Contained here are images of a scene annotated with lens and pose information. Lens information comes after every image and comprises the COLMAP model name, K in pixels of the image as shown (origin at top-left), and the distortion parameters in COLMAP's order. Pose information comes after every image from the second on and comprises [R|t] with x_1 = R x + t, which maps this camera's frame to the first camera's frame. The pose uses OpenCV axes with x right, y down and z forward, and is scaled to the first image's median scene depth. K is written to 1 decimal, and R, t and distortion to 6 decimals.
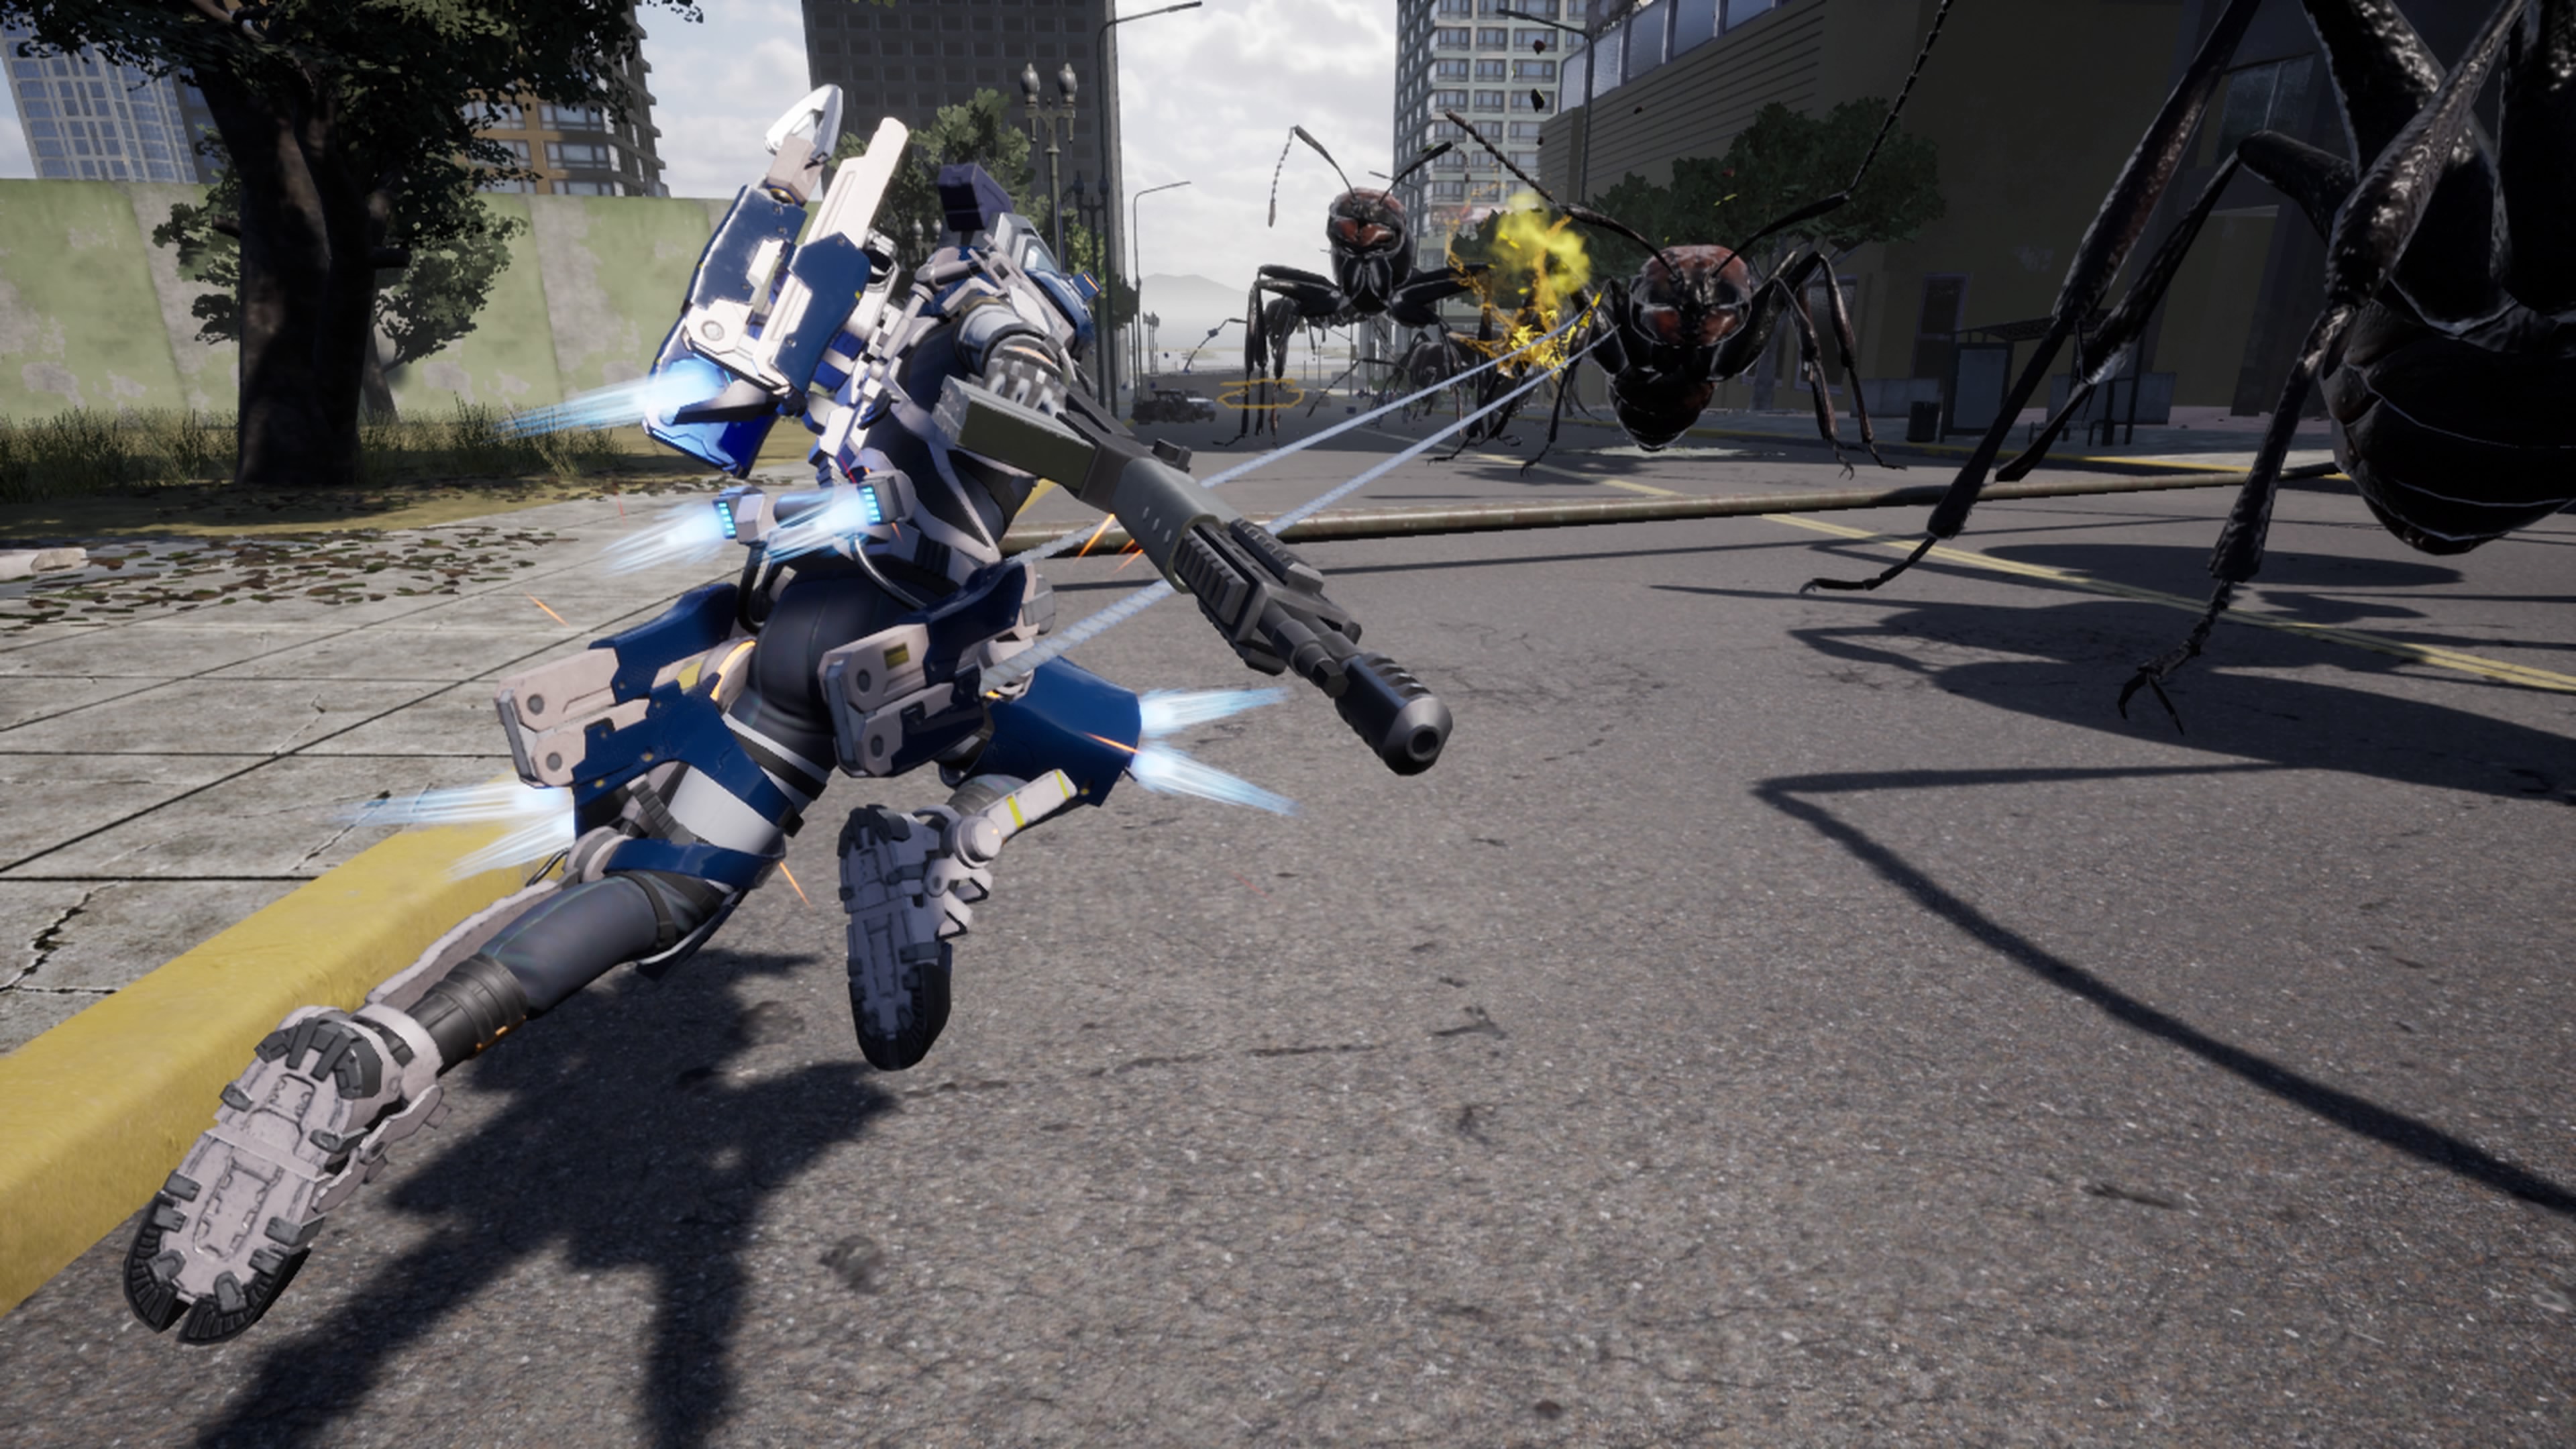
lens RADIAL K [[1205.0, 0, 1278.6], [0, 1205.0, 711.6], [0, 0, 1]] dist [0.002342, -0.000566]
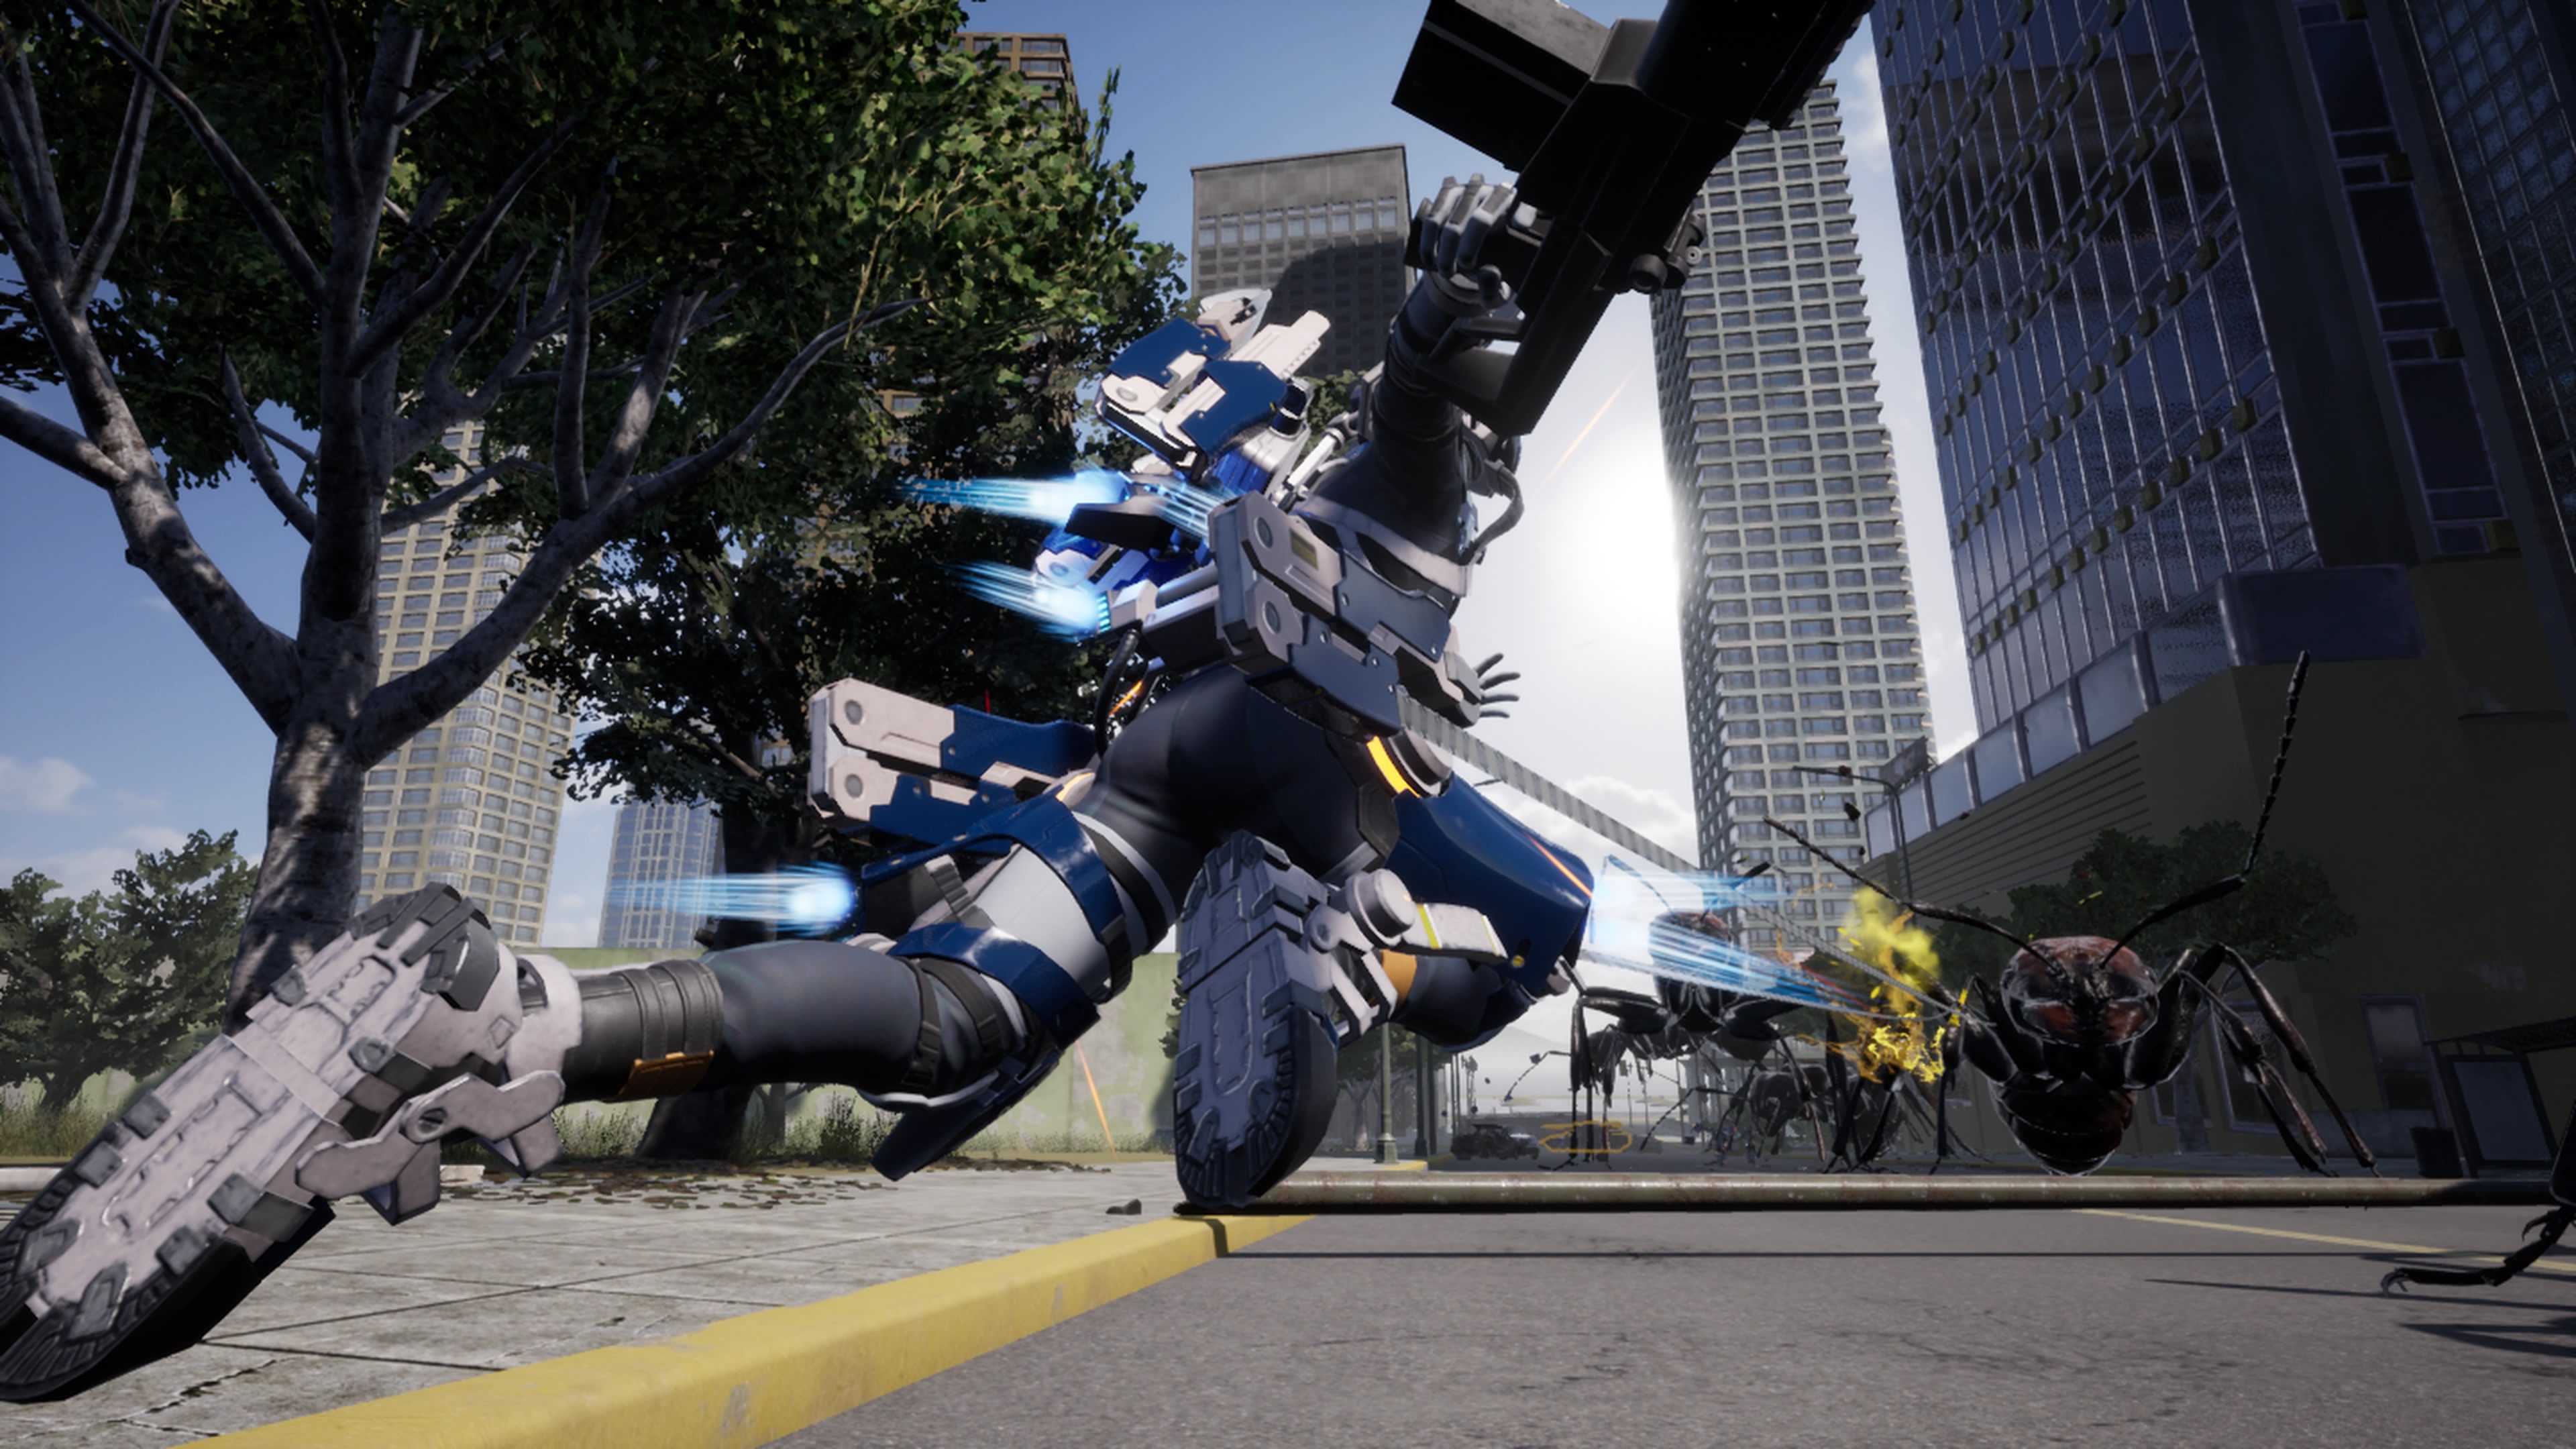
lens RADIAL K [[1205.0, 0, 1287.0], [0, 1205.0, 733.0], [0, 0, 1]] dist [0.002342, -0.000566]
pose [[0.969938, -0.059329, -0.236009, -0.166157], [-0.078893, 0.840786, -0.535589, 0.466474], [0.230209, 0.538107, 0.810829, 0.477288]]
